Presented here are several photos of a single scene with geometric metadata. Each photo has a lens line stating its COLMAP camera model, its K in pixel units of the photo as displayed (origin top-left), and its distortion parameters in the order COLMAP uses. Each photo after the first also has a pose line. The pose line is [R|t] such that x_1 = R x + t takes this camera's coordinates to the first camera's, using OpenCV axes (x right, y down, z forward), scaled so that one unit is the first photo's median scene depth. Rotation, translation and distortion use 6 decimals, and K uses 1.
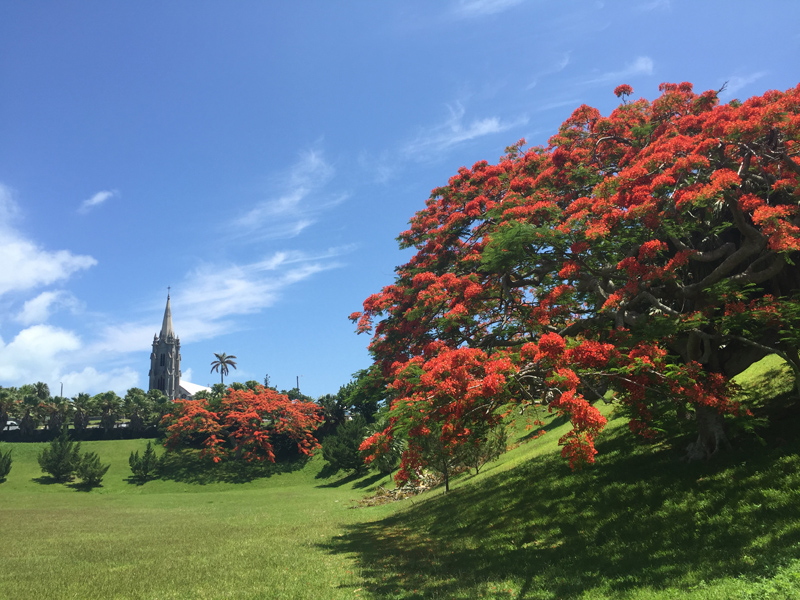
lens RADIAL K [[664.2, 0, 400.0], [0, 664.2, 300.0], [0, 0, 1]] dist [0.062157, -0.094093]
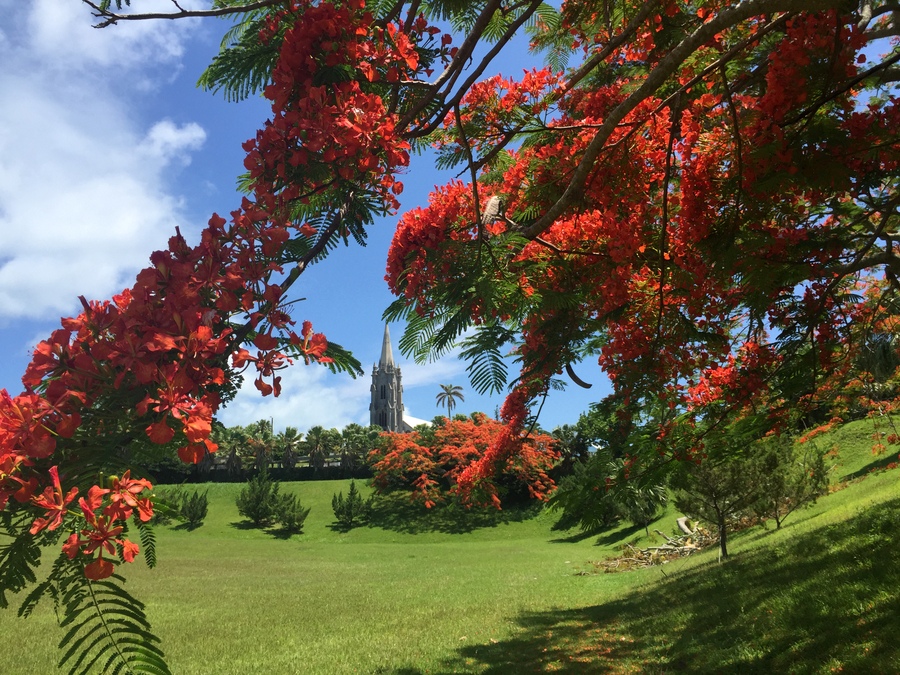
lens RADIAL K [[747.3, 0, 450.0], [0, 747.3, 337.5], [0, 0, 1]] dist [0.062157, -0.094093]
pose [[0.959613, -0.049750, -0.276888, 0.013961], [0.052421, 0.998623, 0.002247, 0.034784], [0.276395, -0.016671, 0.960900, 0.130171]]
